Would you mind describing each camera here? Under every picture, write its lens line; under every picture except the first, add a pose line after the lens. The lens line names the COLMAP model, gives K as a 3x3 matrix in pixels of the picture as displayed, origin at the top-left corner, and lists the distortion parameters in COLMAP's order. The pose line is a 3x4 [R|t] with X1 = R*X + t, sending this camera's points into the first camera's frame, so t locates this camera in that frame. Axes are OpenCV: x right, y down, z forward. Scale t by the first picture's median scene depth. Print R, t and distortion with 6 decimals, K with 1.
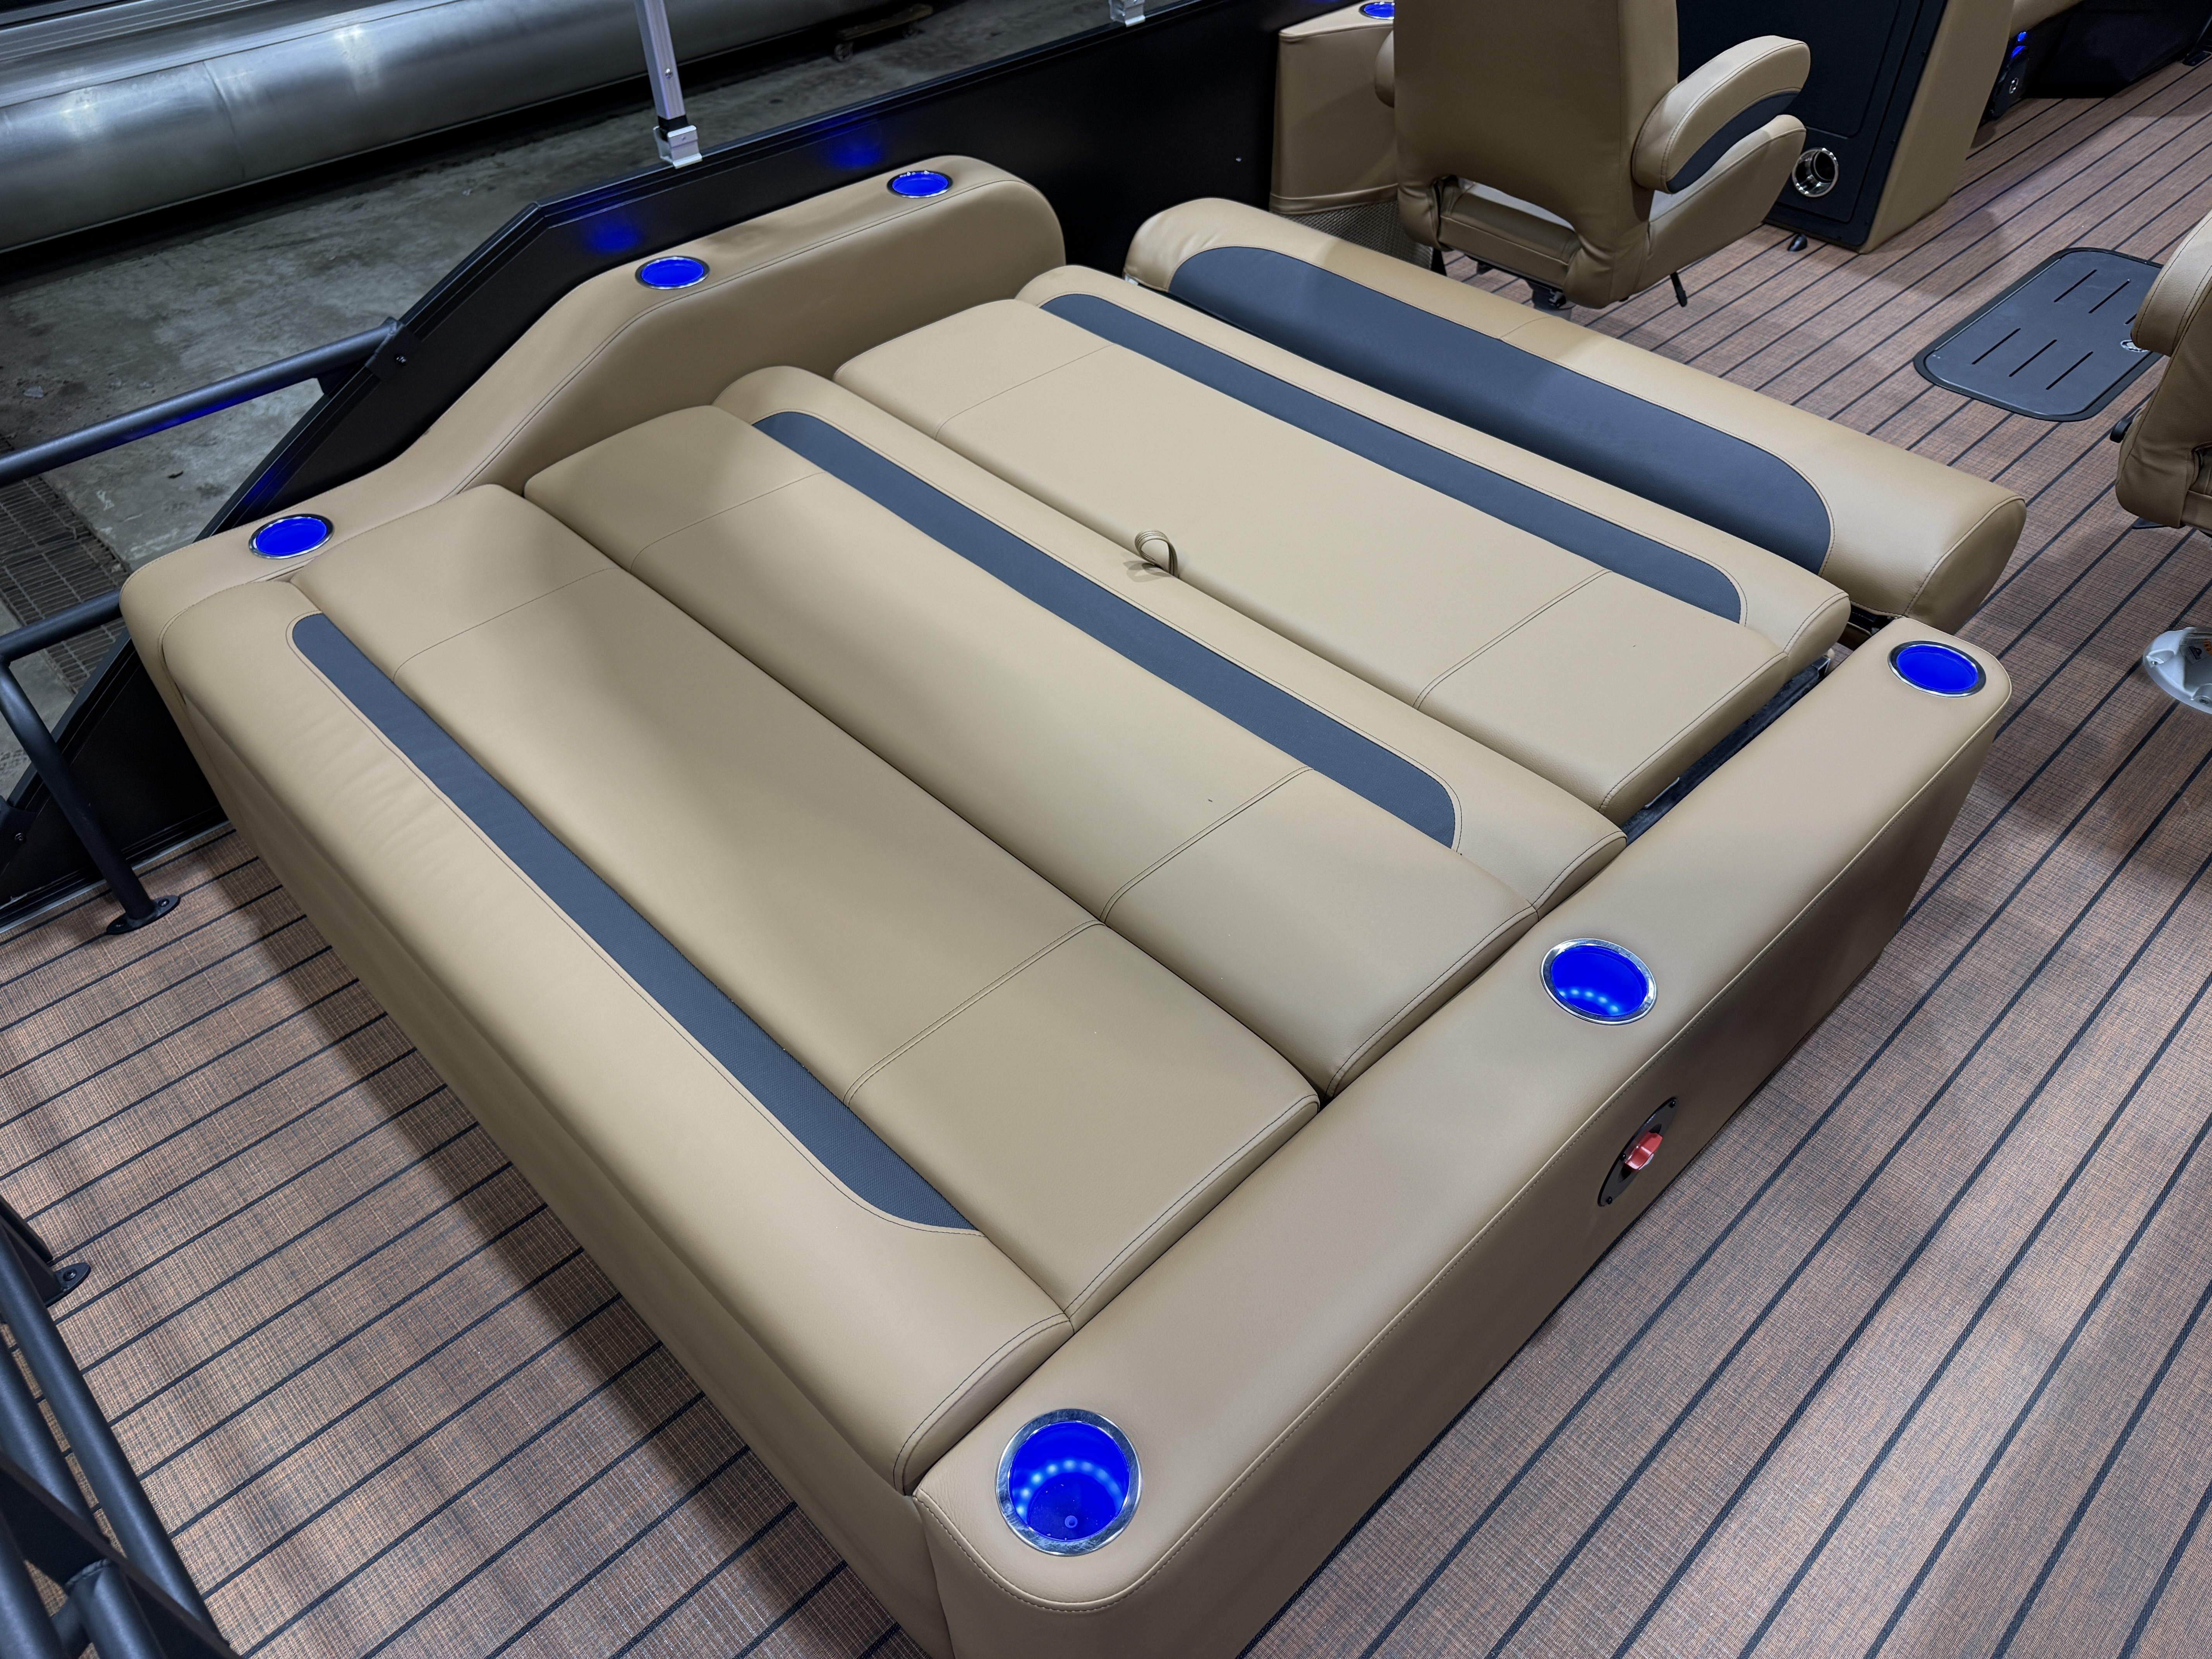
lens RADIAL K [[1562.9, 0, 1117.9], [0, 1562.9, 845.5], [0, 0, 1]] dist [0.014431, -0.018967]
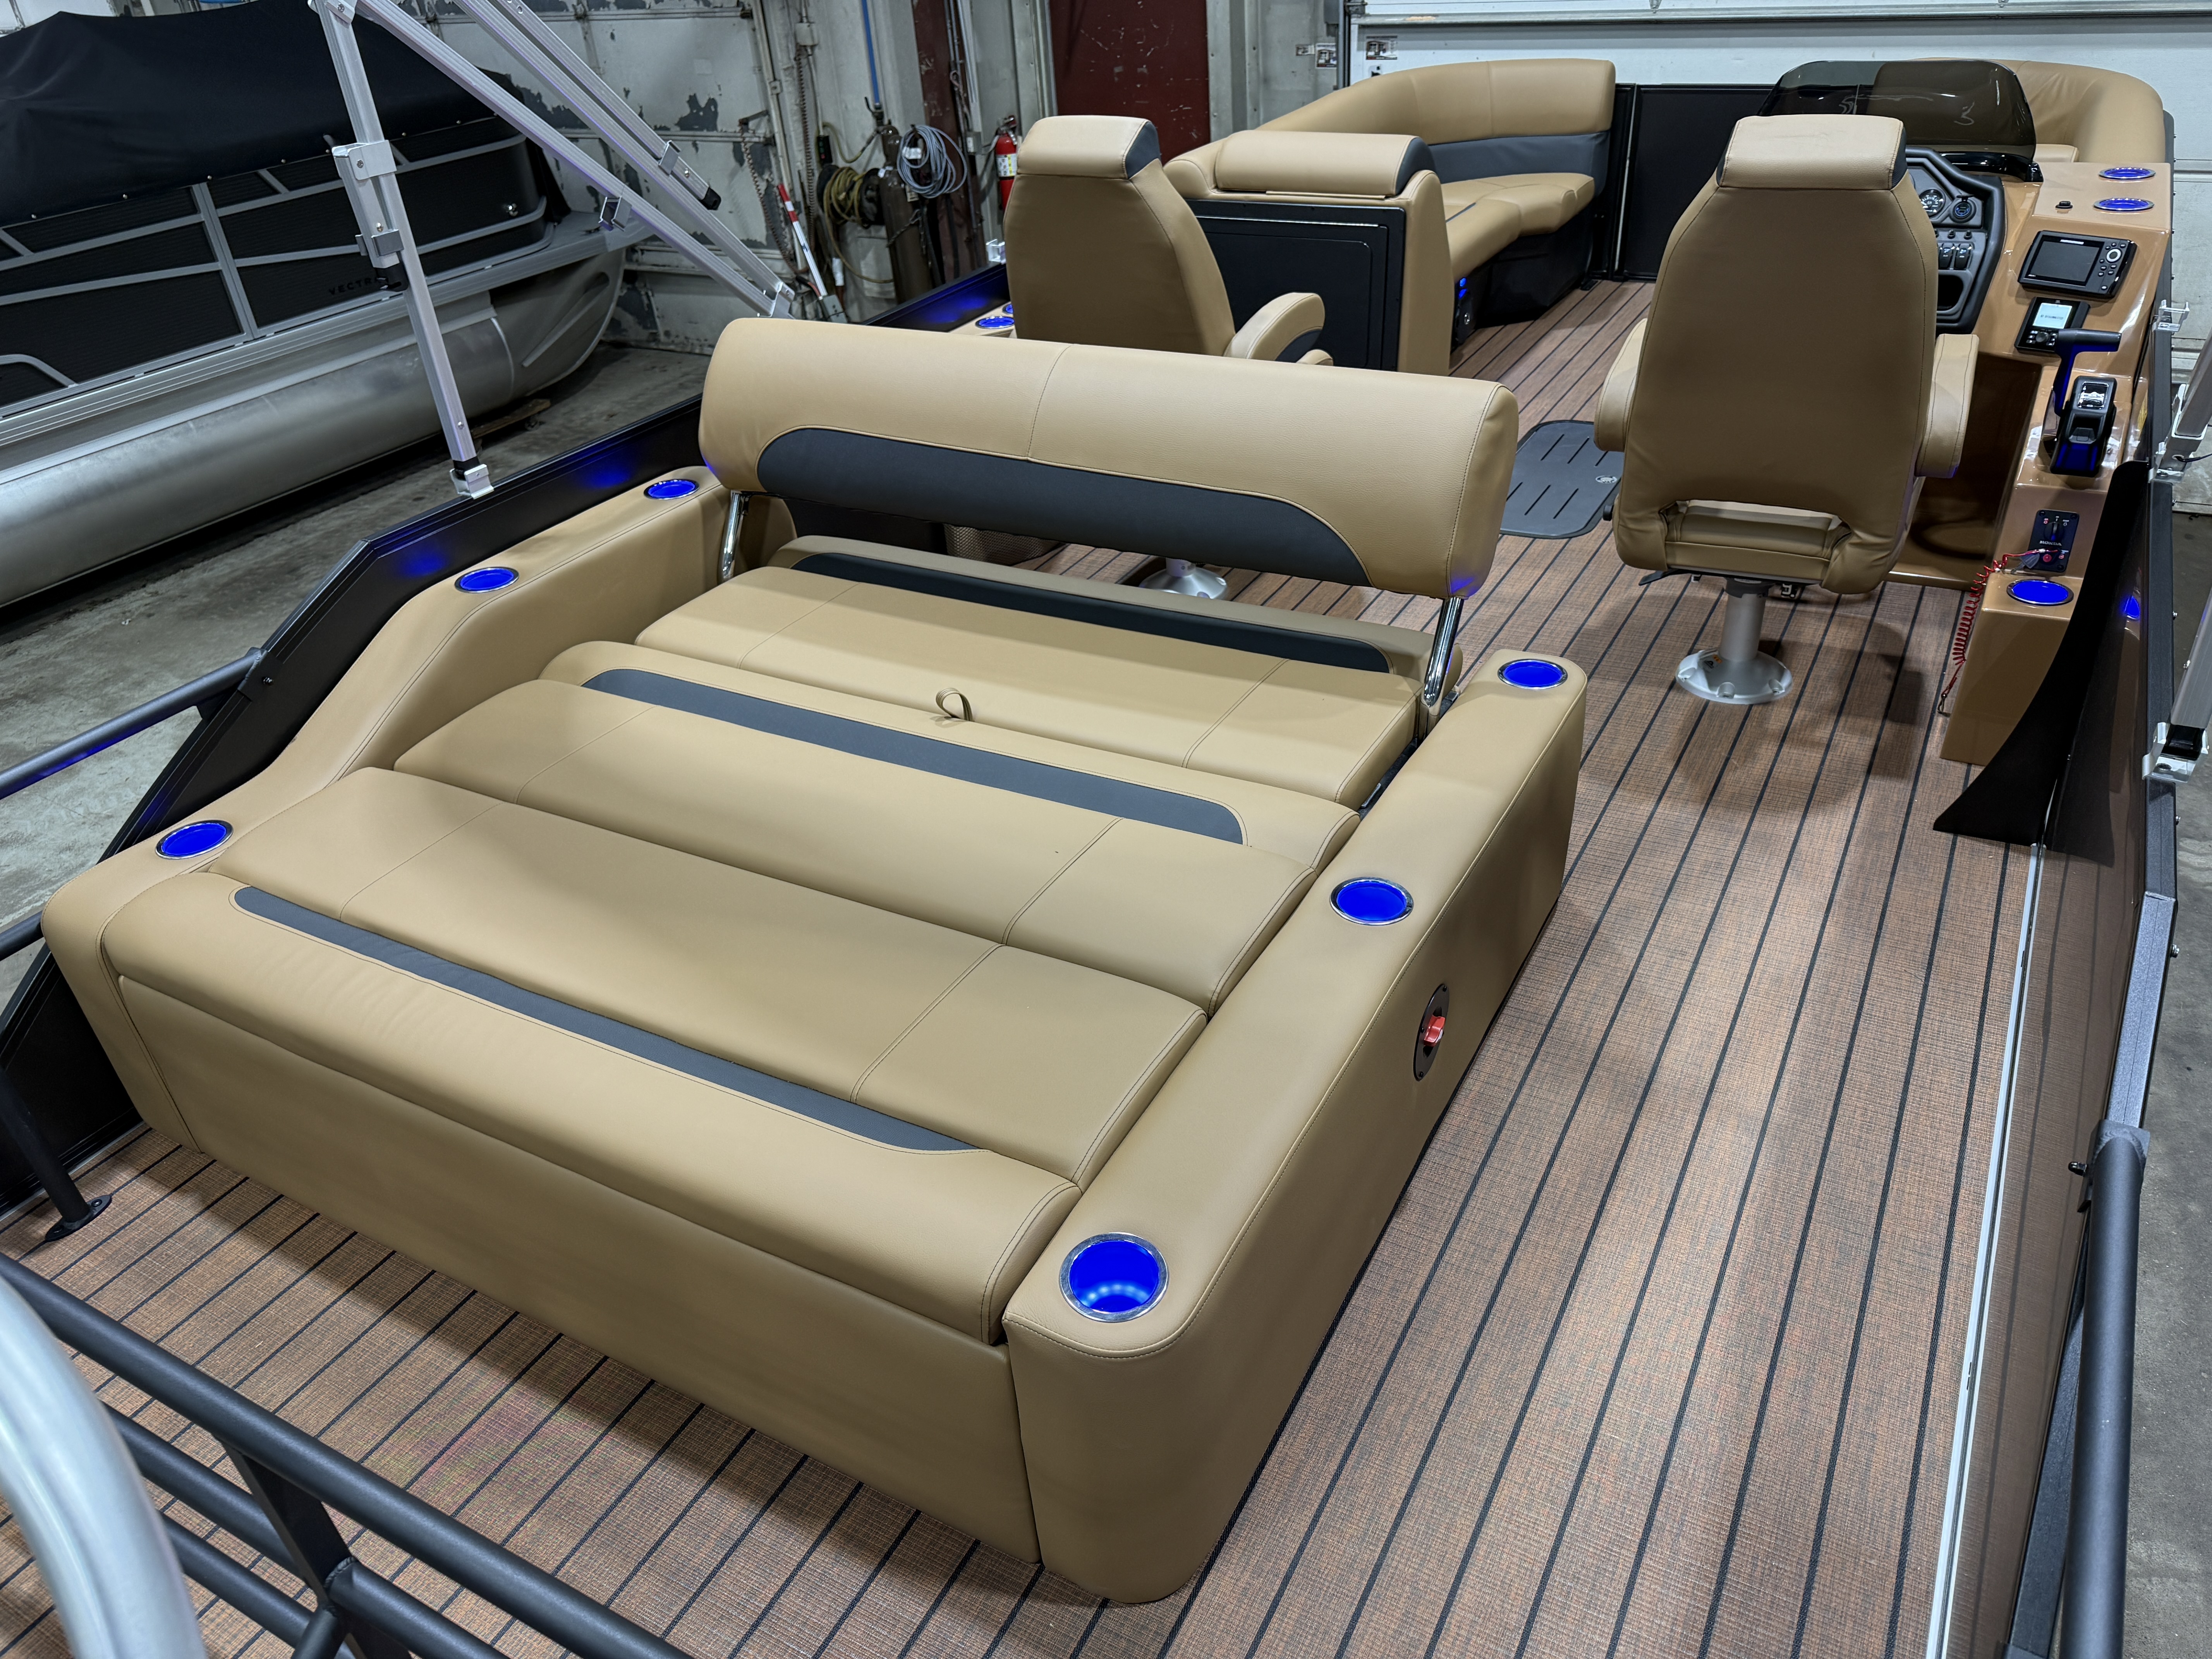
lens RADIAL K [[1562.9, 0, 1101.4], [0, 1562.9, 837.2], [0, 0, 1]] dist [0.014431, -0.018967]
pose [[0.958010, -0.198449, 0.206966, -0.142322], [0.235929, 0.955765, -0.175641, 0.163974], [-0.162955, 0.217096, 0.962453, -0.209246]]
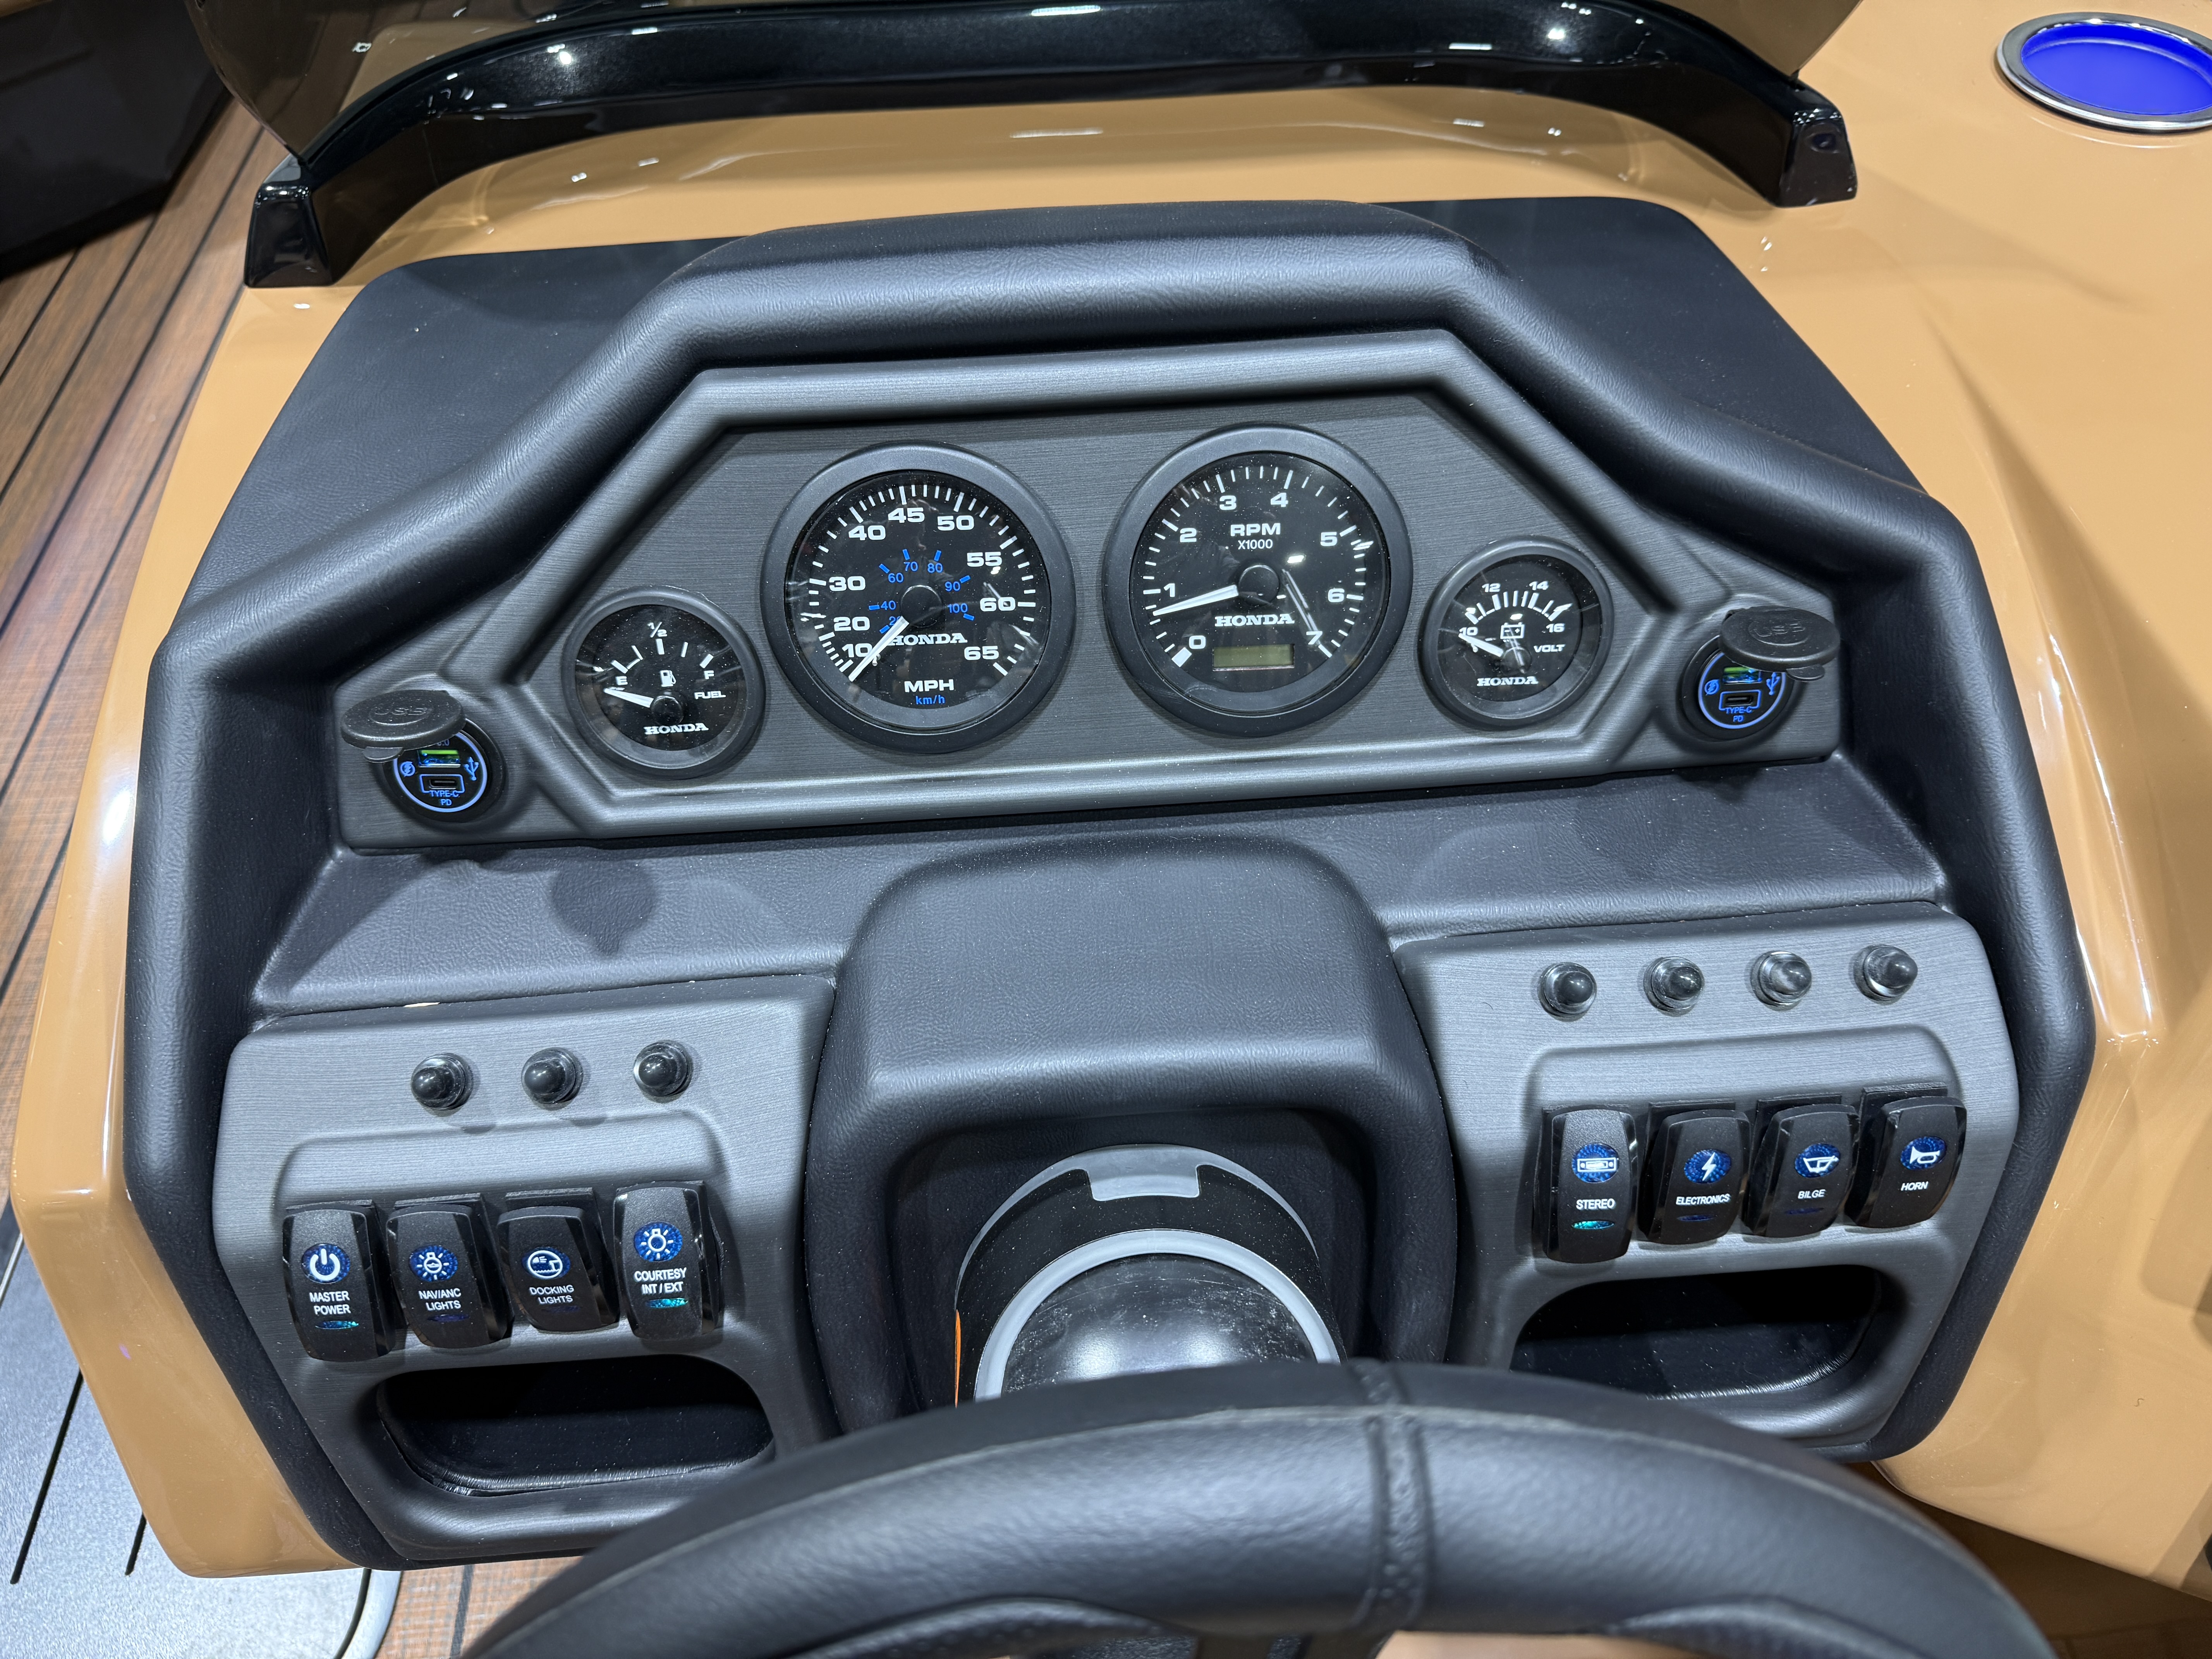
lens RADIAL K [[1562.9, 0, 1092.1], [0, 1562.9, 837.4], [0, 0, 1]] dist [0.014431, -0.018967]
pose [[0.642137, -0.594532, 0.483934, 1.045729], [0.531575, 0.800190, 0.277712, -0.674723], [-0.552348, 0.078918, 0.829870, 0.986592]]
